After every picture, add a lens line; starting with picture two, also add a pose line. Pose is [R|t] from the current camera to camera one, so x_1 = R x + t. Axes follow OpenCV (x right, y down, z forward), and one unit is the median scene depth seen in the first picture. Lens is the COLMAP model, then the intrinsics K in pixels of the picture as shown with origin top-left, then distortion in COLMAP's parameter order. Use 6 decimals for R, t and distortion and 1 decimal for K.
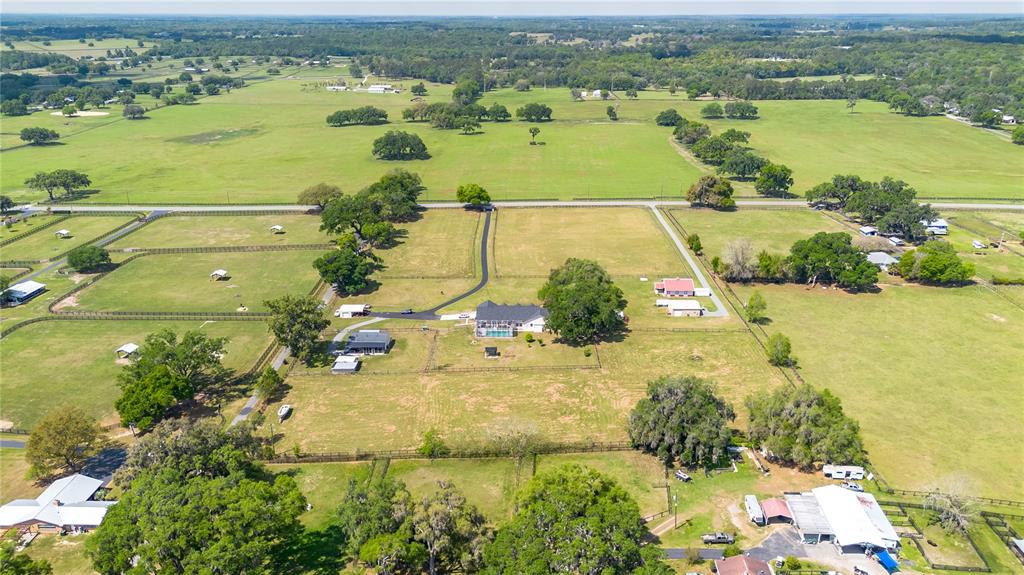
lens RADIAL K [[738.4, 0, 513.1], [0, 738.4, 288.3], [0, 0, 1]] dist [0.055640, -0.051382]
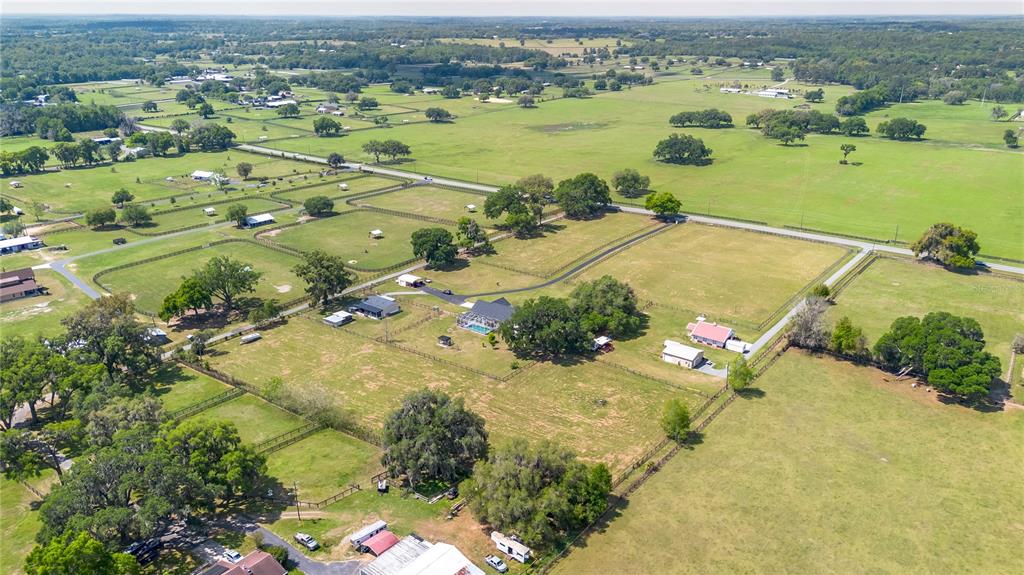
lens RADIAL K [[738.4, 0, 503.9], [0, 738.4, 285.2], [0, 0, 1]] dist [0.055640, -0.051382]
pose [[0.797708, 0.207121, -0.566359, 0.426099], [-0.209710, 0.975828, 0.061493, -0.049691], [0.565405, 0.069718, 0.821862, 0.133472]]
